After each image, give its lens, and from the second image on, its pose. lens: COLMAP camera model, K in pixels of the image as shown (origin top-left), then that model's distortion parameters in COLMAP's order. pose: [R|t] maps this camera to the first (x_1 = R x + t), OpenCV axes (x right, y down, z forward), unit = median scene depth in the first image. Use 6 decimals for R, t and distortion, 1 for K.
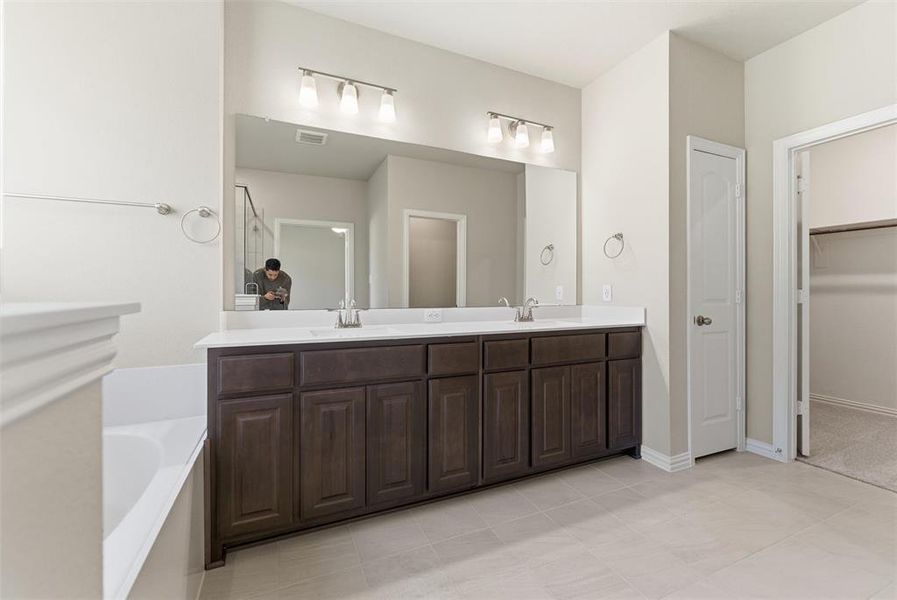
lens RADIAL K [[375.3, 0, 442.7], [0, 375.3, 297.4], [0, 0, 1]] dist [0.000531, 0.000005]
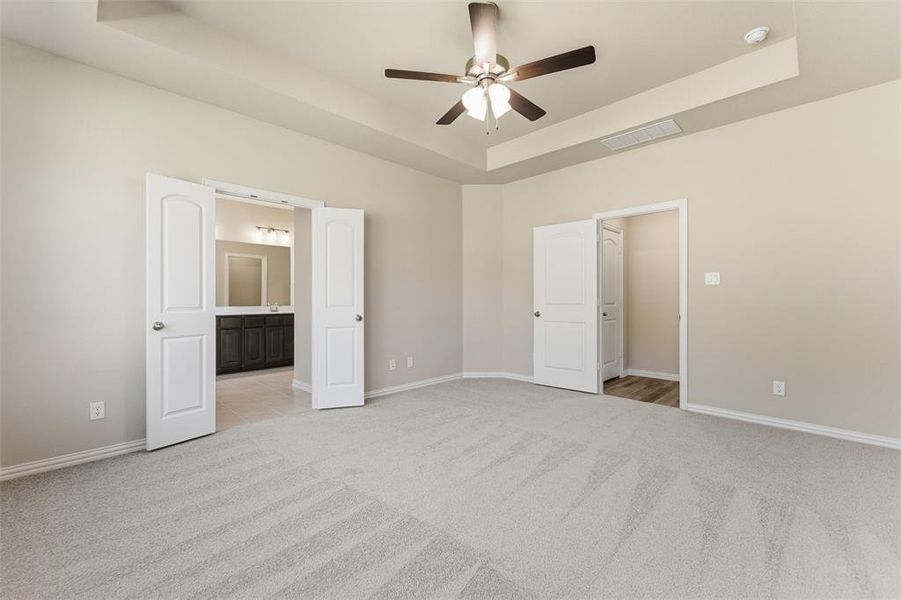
lens RADIAL K [[367.5, 0, 450.5], [0, 367.5, 300.0], [0, 0, 1]] dist [-0.001495, -0.000025]
pose [[0.932885, 0.000861, 0.360174, 0.428751], [0.000225, 0.999996, -0.002972, -0.003504], [-0.360175, 0.002853, 0.932880, -1.647520]]
